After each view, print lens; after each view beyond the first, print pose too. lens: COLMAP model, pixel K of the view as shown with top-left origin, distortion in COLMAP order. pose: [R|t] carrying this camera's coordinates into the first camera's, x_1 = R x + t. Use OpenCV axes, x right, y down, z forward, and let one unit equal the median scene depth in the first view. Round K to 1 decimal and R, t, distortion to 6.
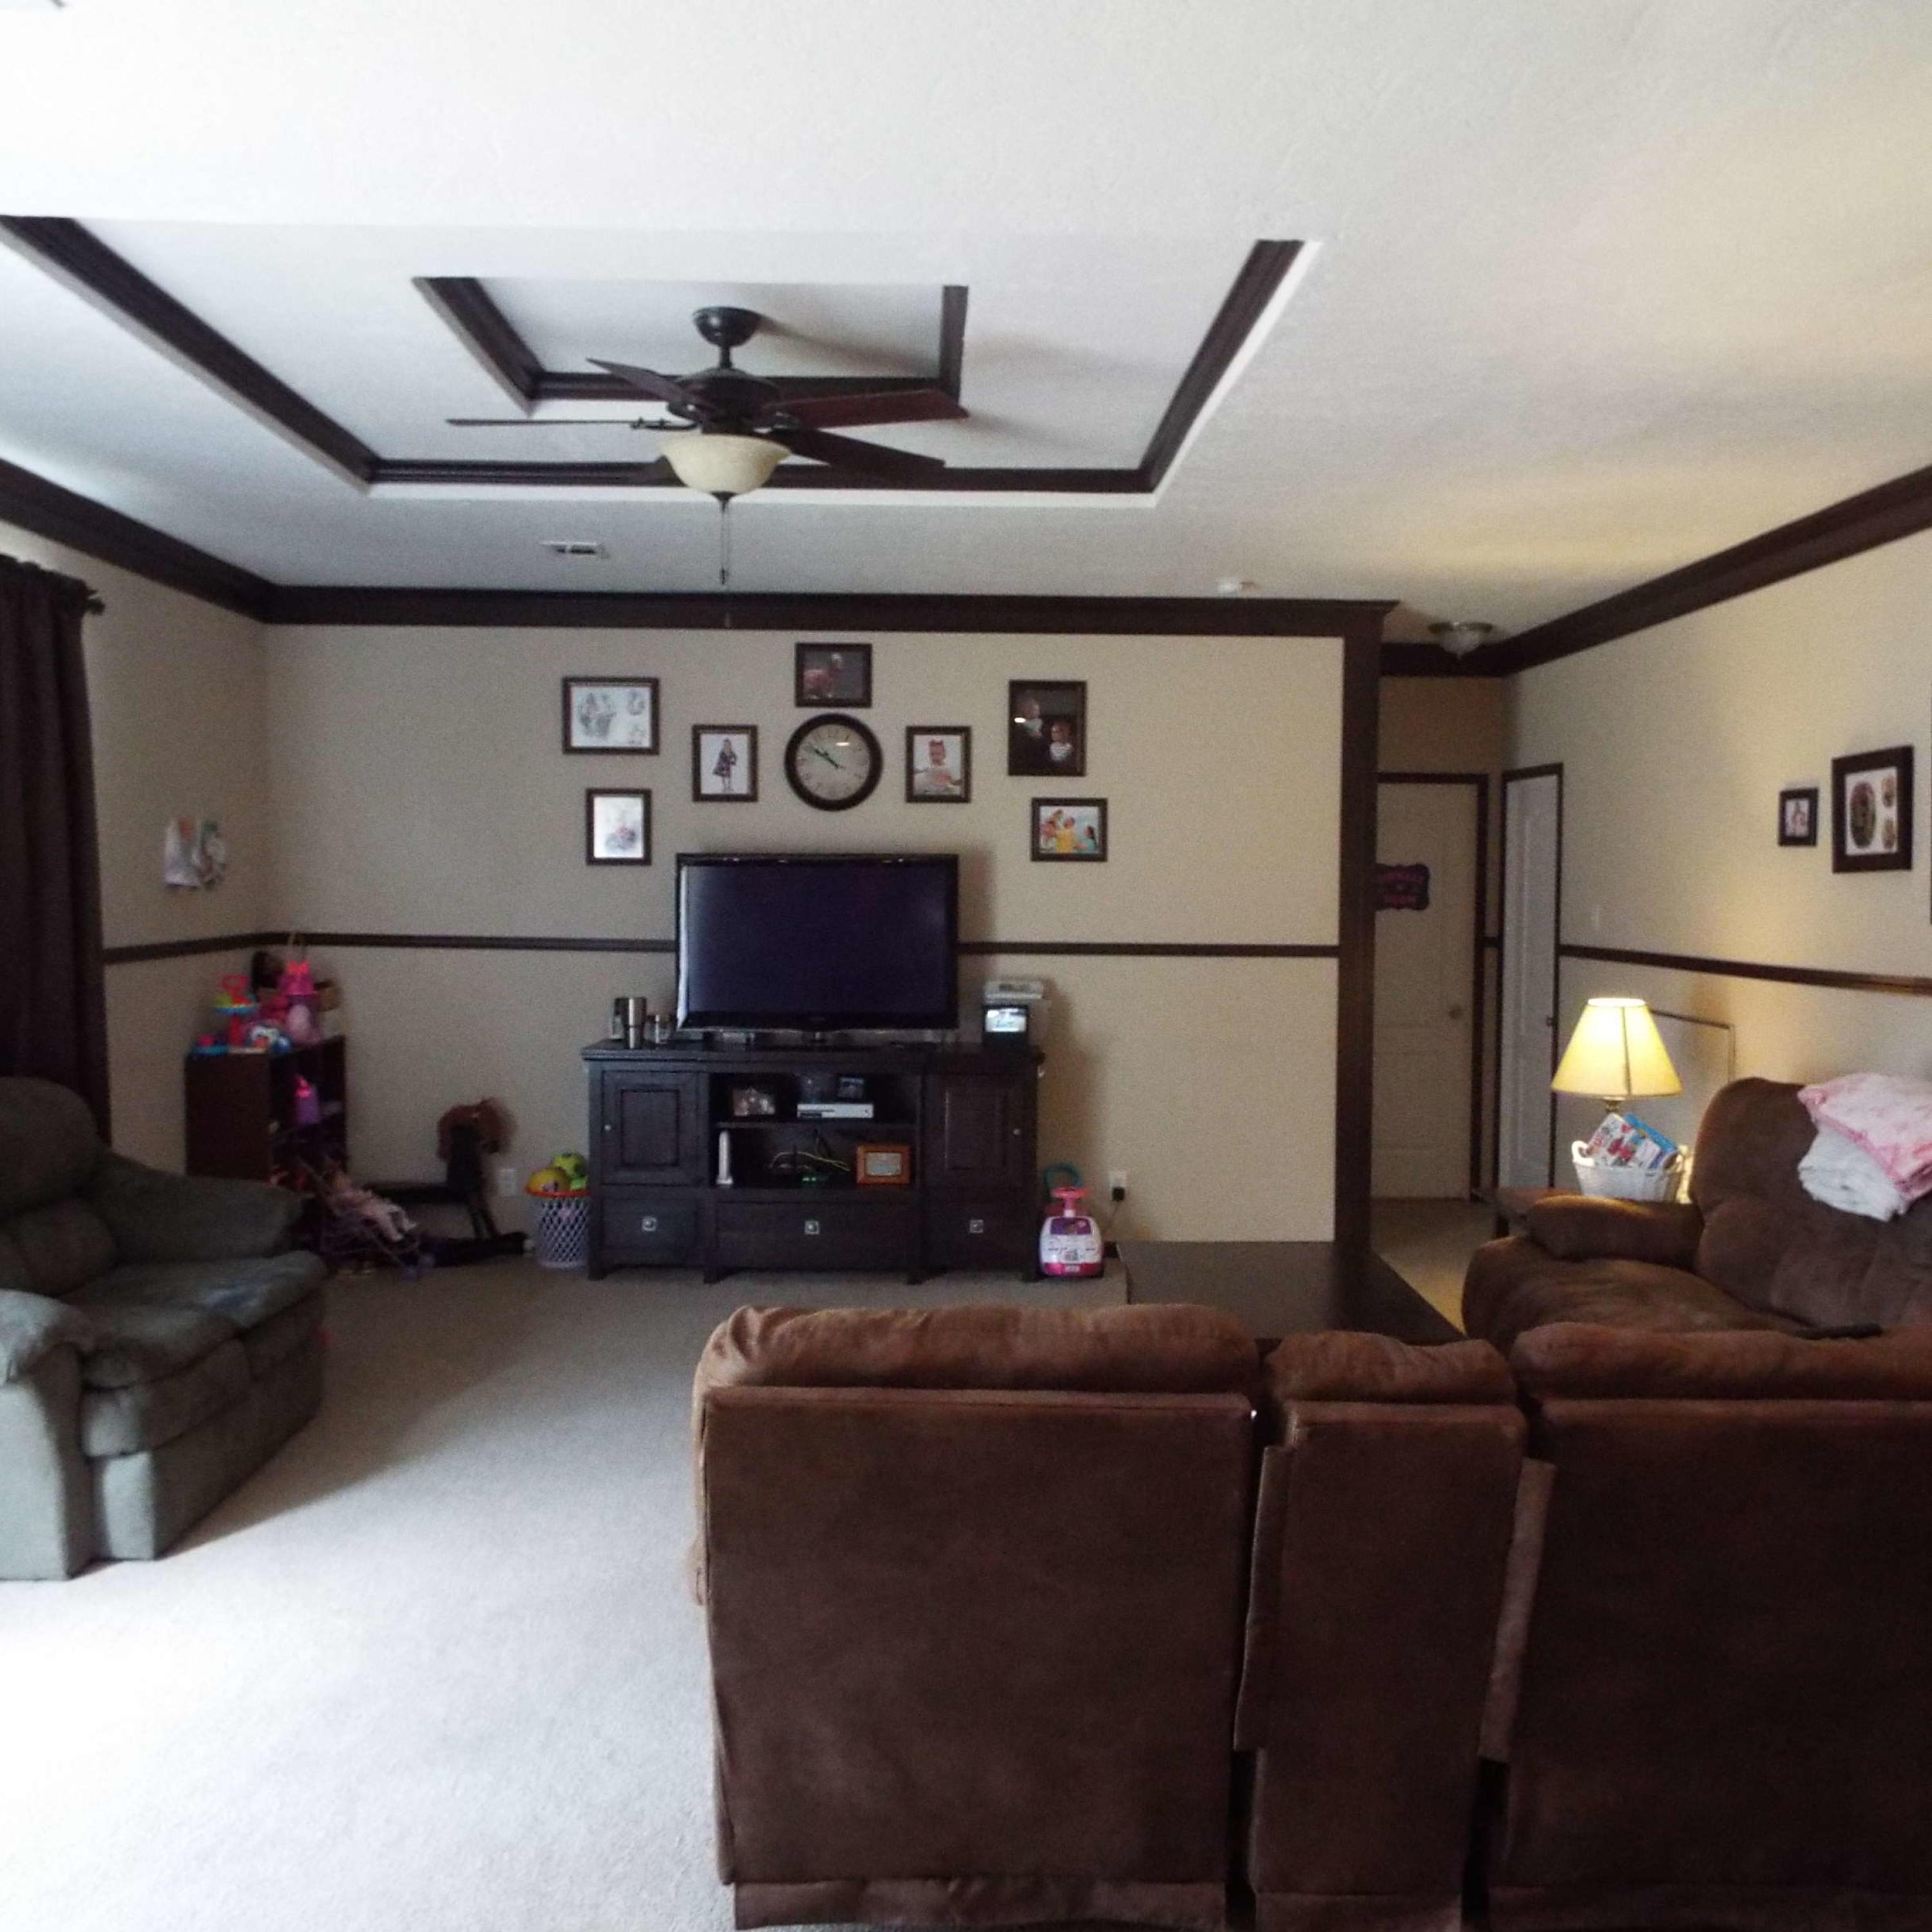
lens RADIAL K [[1870.6, 0, 966.0], [0, 1870.6, 963.9], [0, 0, 1]] dist [-0.011505, 0.000000]
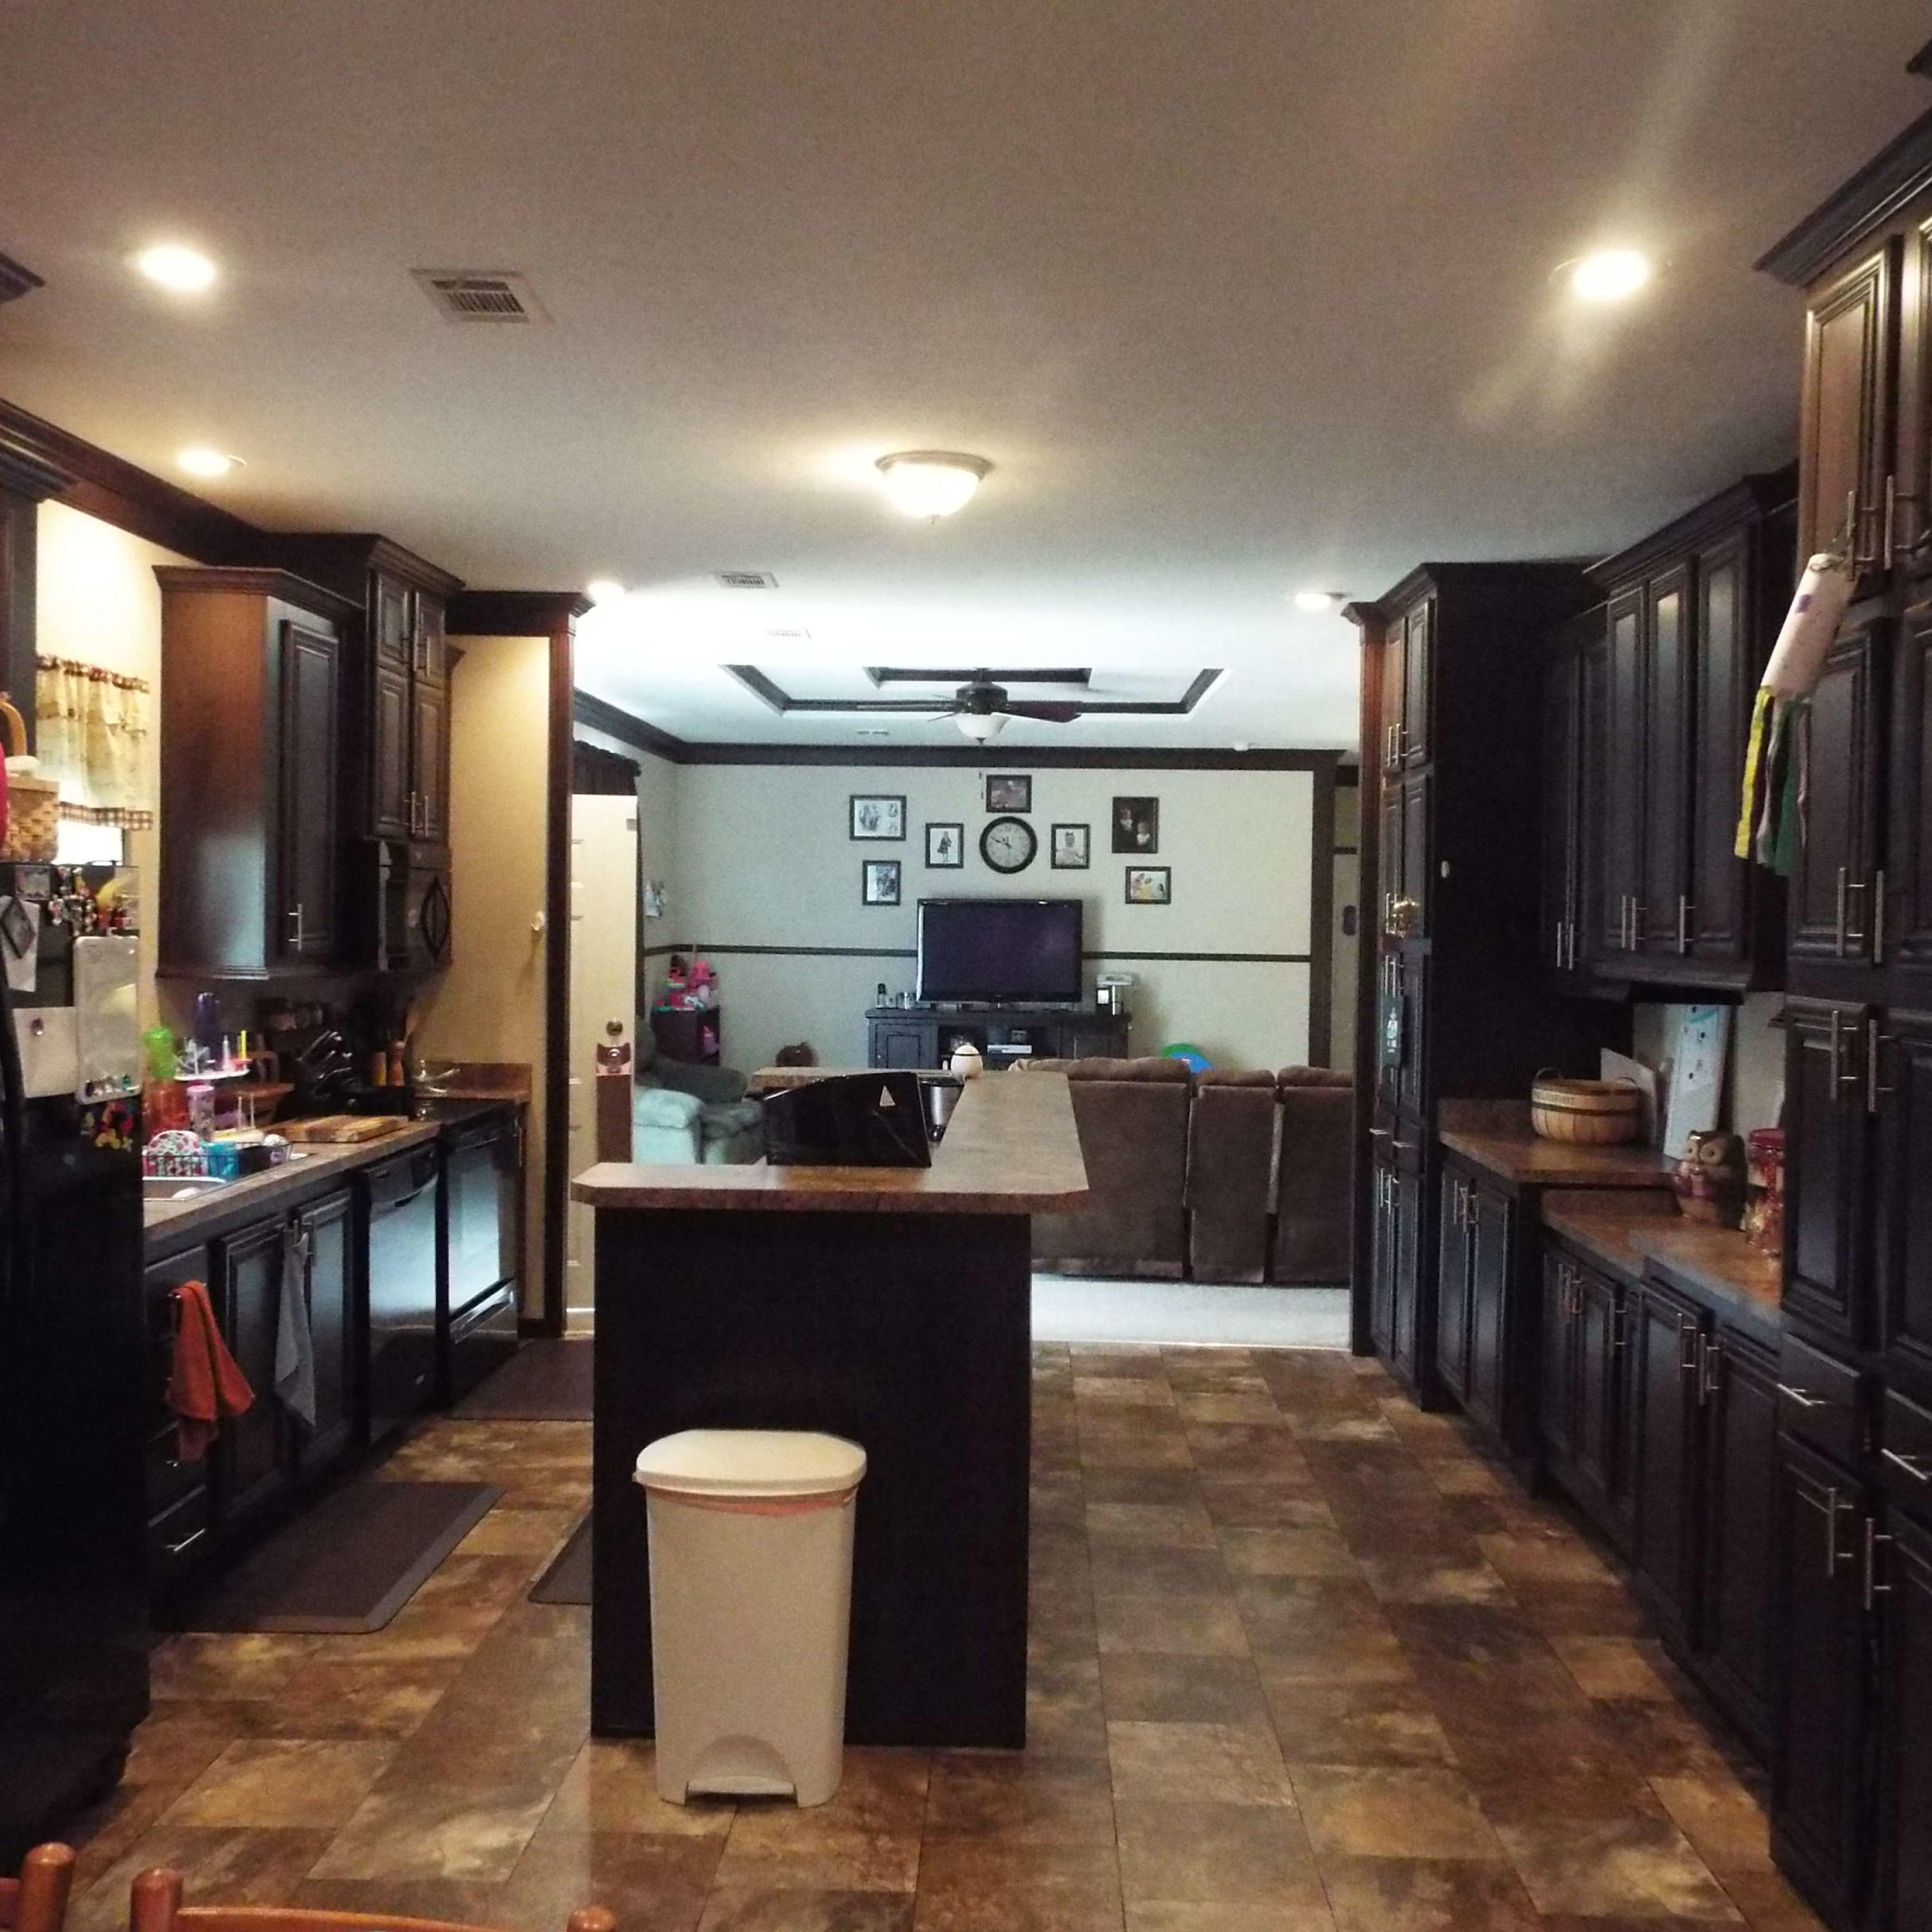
lens RADIAL K [[1870.6, 0, 970.9], [0, 1870.6, 967.4], [0, 0, 1]] dist [-0.011505, 0.000000]
pose [[0.998525, 0.005155, -0.054044, -0.012699], [-0.005993, 0.999864, -0.015362, 0.029187], [0.053957, 0.015663, 0.998420, -0.693484]]
